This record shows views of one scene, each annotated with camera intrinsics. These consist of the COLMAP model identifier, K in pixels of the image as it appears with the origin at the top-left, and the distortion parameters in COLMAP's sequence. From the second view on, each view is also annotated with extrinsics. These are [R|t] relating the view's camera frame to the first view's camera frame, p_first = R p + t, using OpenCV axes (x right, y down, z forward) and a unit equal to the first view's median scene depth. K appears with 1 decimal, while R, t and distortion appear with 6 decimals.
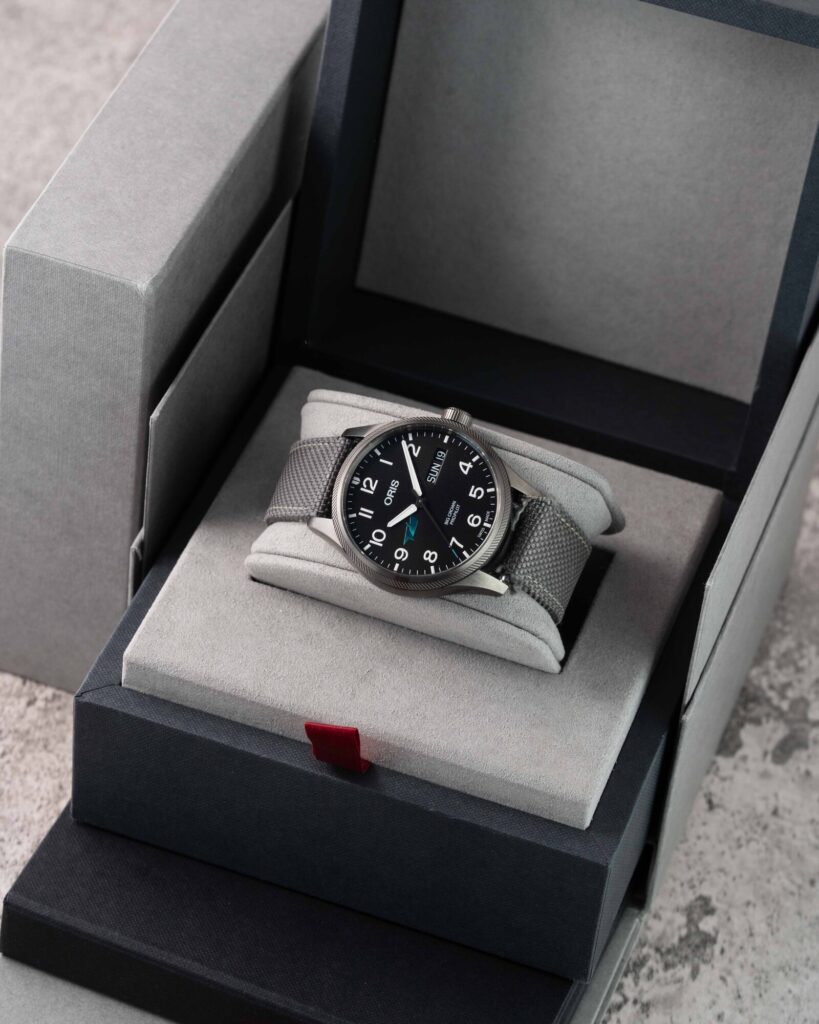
lens RADIAL K [[4370.2, 0, 409.5], [0, 4370.2, 512.0], [0, 0, 1]] dist [-0.201621, 1.380326]
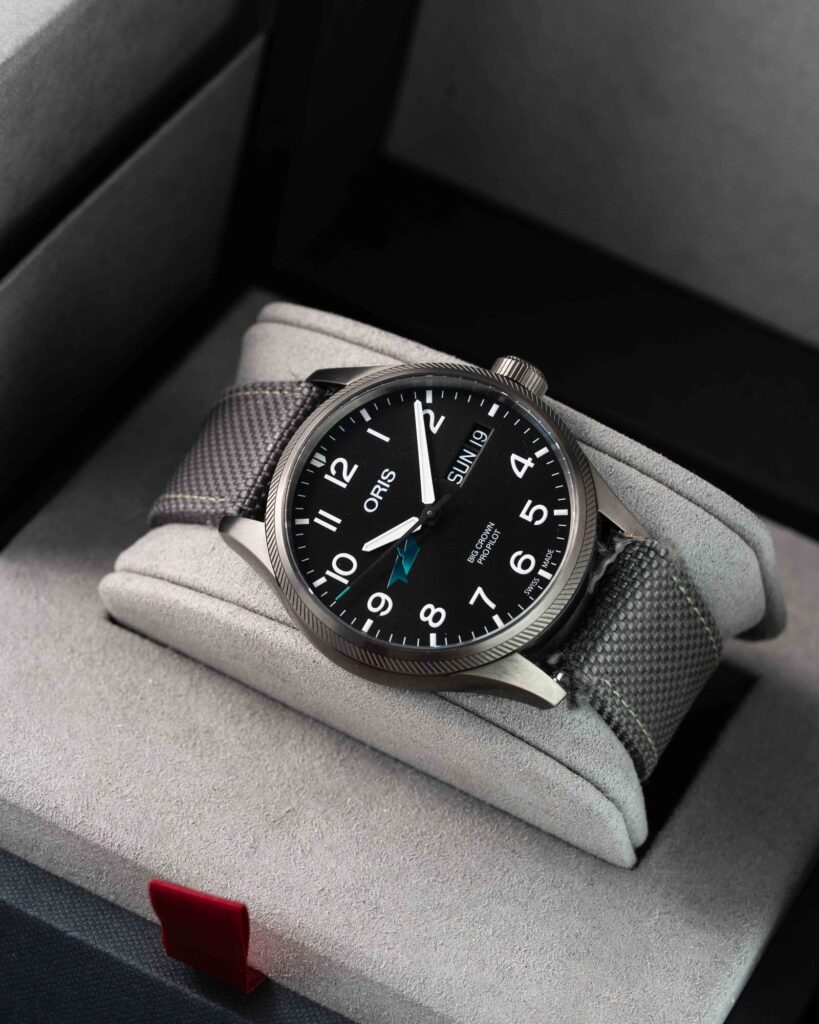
lens RADIAL K [[4370.2, 0, 409.5], [0, 4370.2, 512.0], [0, 0, 1]] dist [-0.201621, 1.380326]
pose [[0.988470, 0.151008, -0.011146, 0.006021], [-0.151404, 0.986726, -0.058727, 0.029492], [0.002130, 0.059737, 0.998212, 0.455354]]
